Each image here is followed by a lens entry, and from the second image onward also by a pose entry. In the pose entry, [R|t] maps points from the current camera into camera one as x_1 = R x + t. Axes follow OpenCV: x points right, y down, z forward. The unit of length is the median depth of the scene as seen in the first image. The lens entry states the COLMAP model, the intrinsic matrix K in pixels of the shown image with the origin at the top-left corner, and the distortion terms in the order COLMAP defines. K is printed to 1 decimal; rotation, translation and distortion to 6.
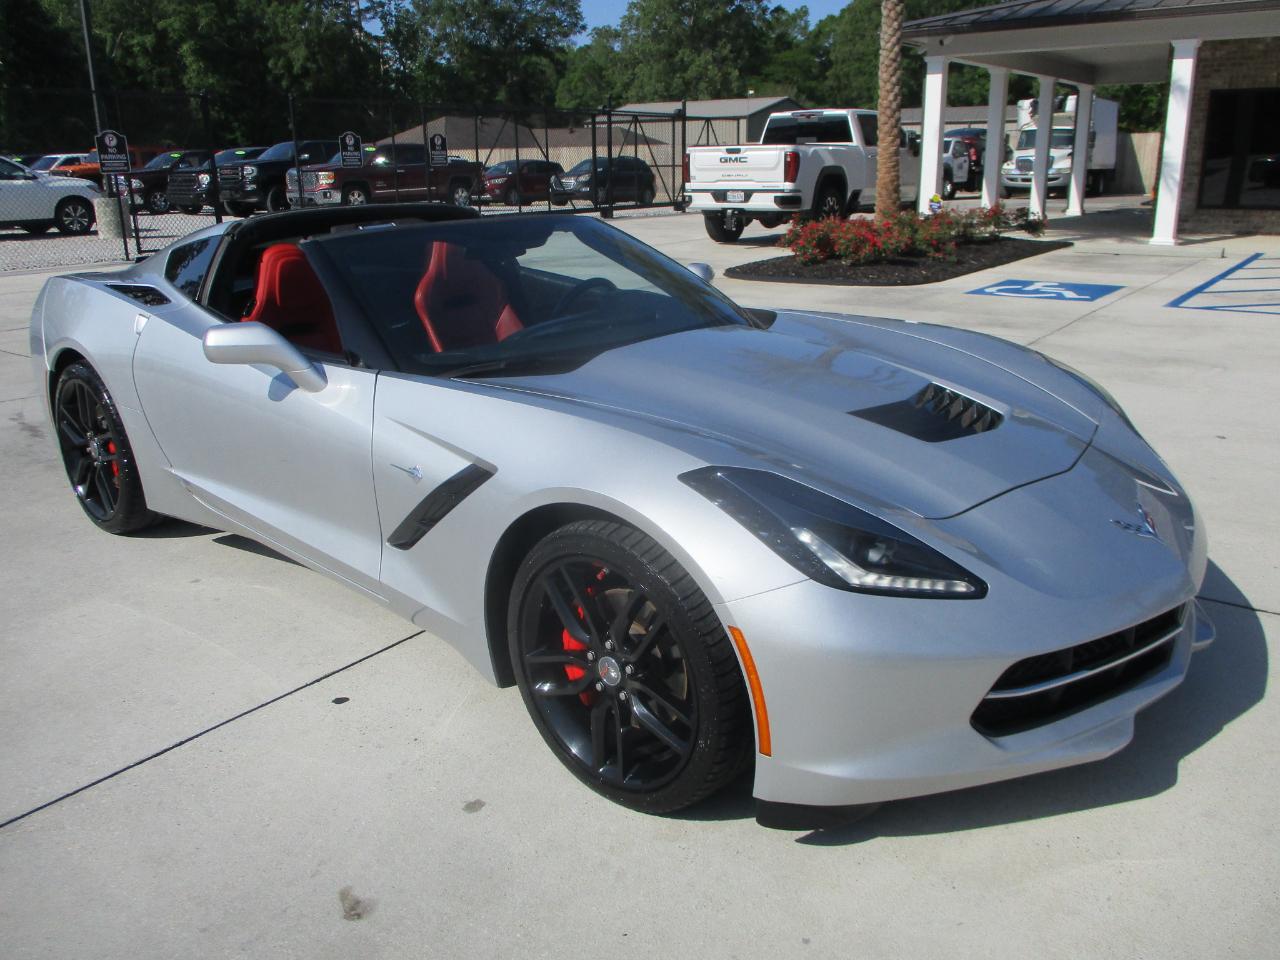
lens RADIAL K [[1044.0, 0, 648.1], [0, 1044.0, 474.5], [0, 0, 1]] dist [-0.031898, 0.002085]
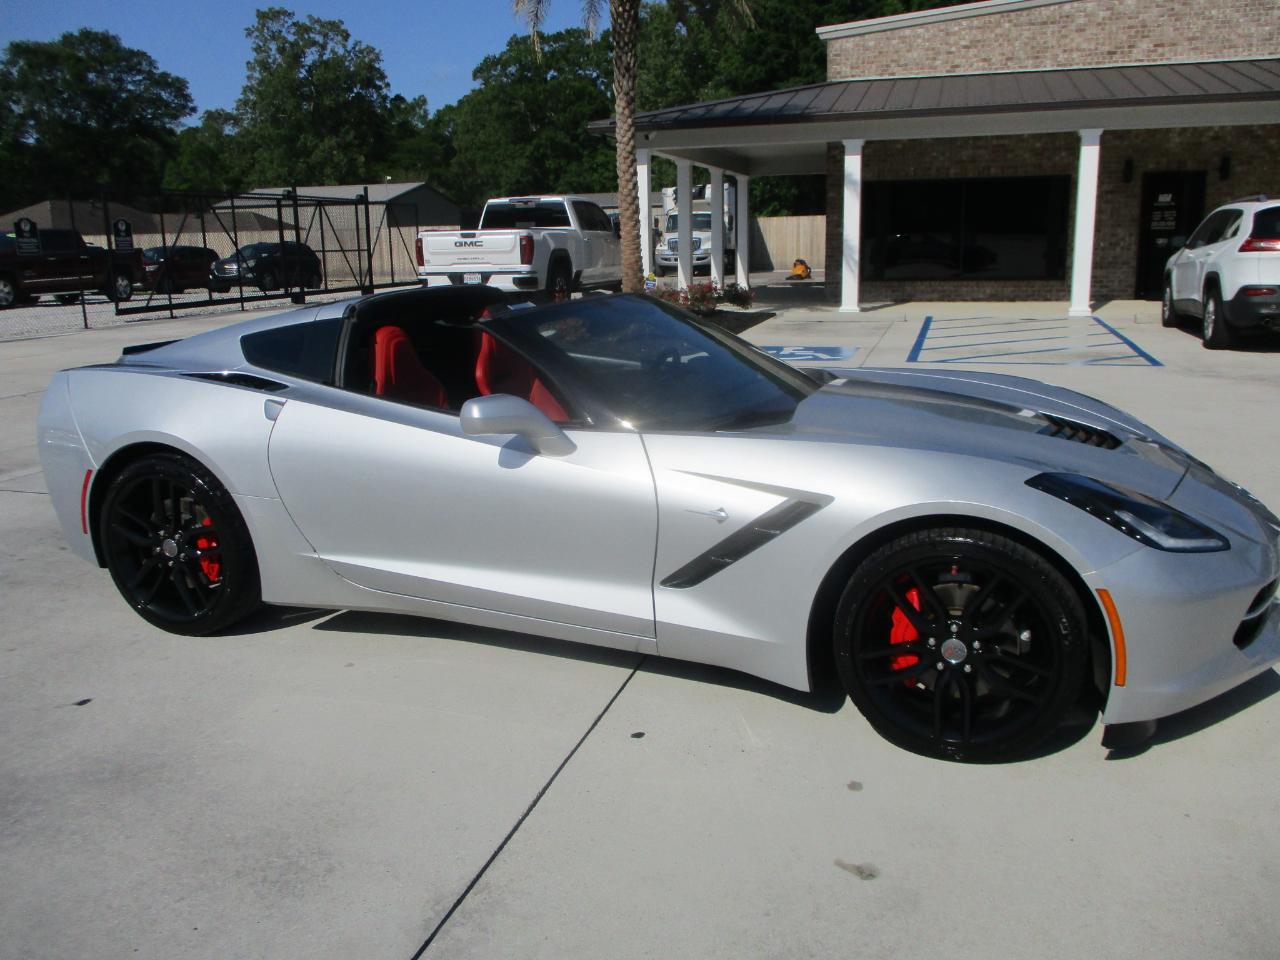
lens RADIAL K [[1044.0, 0, 647.2], [0, 1044.0, 475.9], [0, 0, 1]] dist [-0.031898, 0.002085]
pose [[0.939212, -0.078368, 0.334274, -0.113527], [0.102958, 0.993082, -0.056458, 0.002357], [-0.327537, 0.087442, 0.940783, -0.007527]]
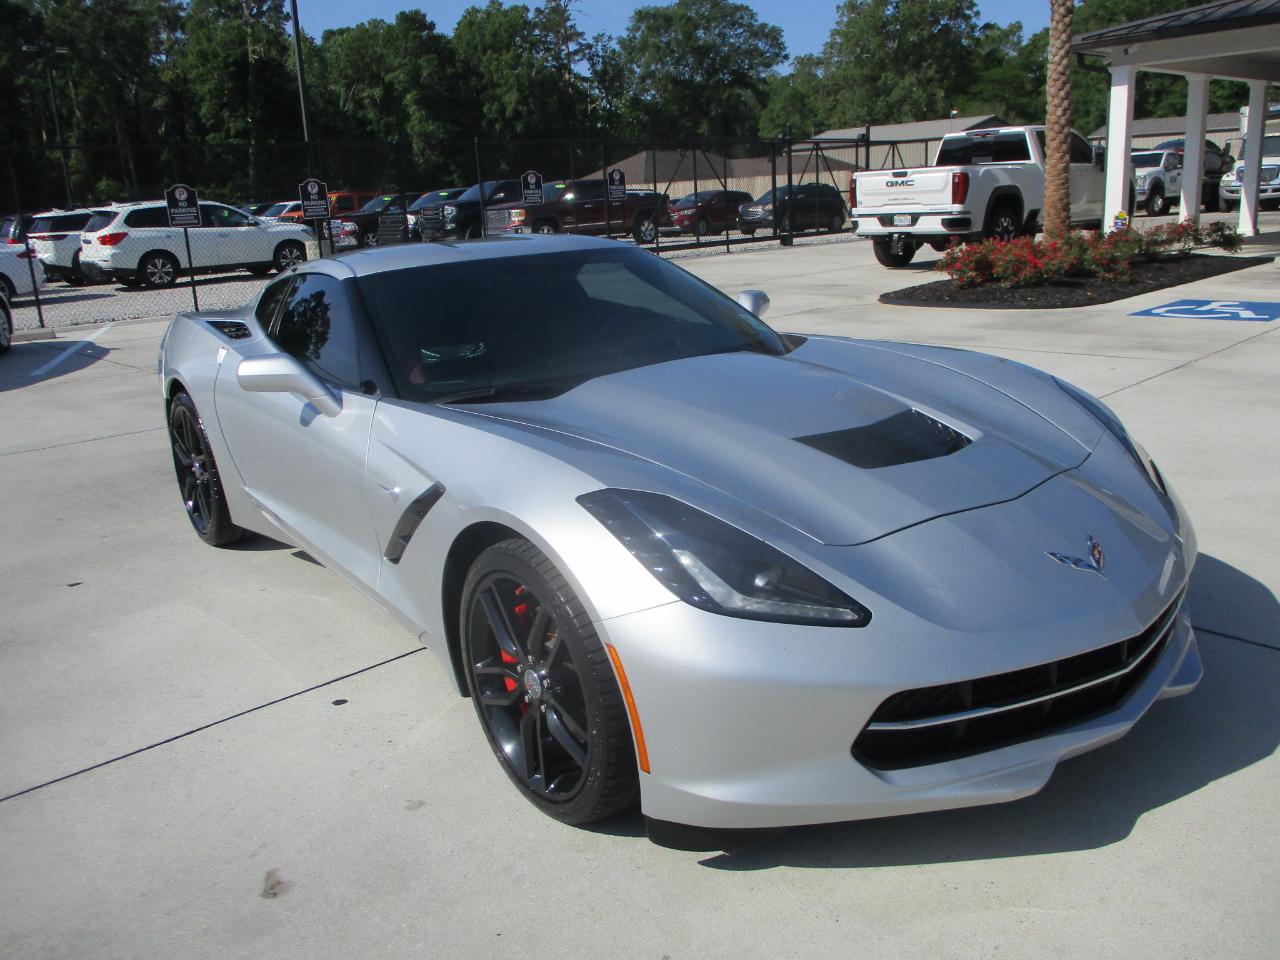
lens RADIAL K [[1044.0, 0, 649.2], [0, 1044.0, 478.9], [0, 0, 1]] dist [-0.031898, 0.002085]
pose [[0.981400, 0.011838, -0.191607, 0.040438], [-0.016104, 0.999656, -0.020724, 0.000473], [0.191296, 0.023424, 0.981253, -0.000562]]
